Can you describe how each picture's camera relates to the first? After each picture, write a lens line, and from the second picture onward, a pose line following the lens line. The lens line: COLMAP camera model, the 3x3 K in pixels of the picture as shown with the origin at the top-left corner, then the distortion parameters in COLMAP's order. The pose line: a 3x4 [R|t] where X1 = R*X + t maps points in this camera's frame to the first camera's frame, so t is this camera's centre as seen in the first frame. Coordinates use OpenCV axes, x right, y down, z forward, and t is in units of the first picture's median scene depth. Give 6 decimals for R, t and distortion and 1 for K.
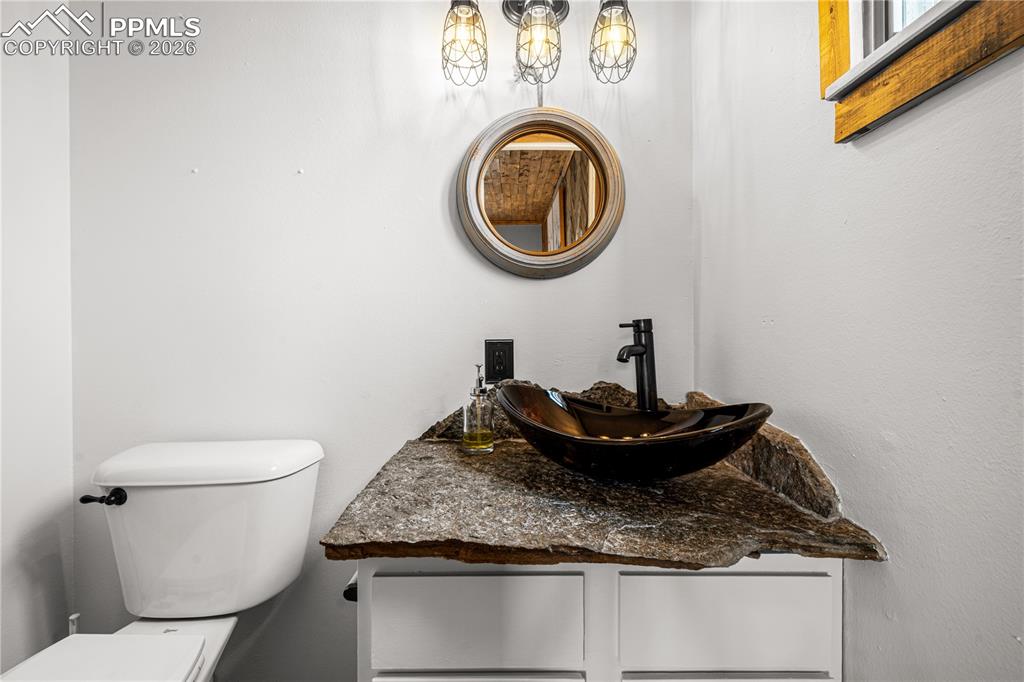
lens RADIAL K [[425.3, 0, 512.8], [0, 425.3, 333.6], [0, 0, 1]] dist [-0.000344, -0.000271]
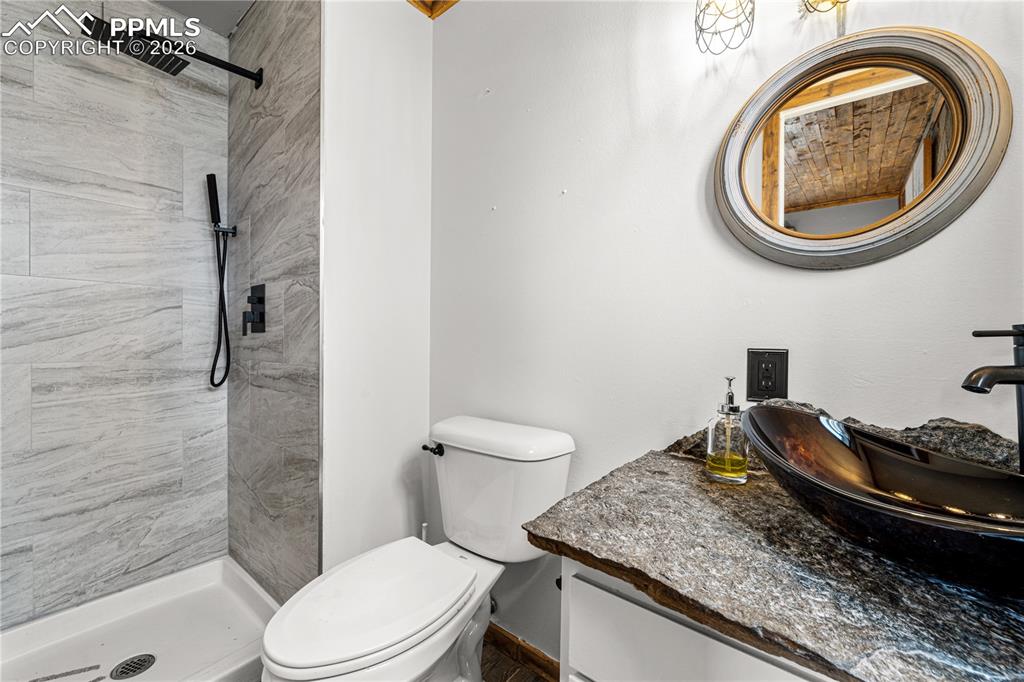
lens RADIAL K [[412.9, 0, 515.1], [0, 412.9, 341.8], [0, 0, 1]] dist [-0.002314, -0.000772]
pose [[0.766072, 0.026384, -0.642212, 0.134806], [-0.020439, 0.999652, 0.016688, -0.003394], [0.642429, 0.000342, 0.766345, 0.109804]]
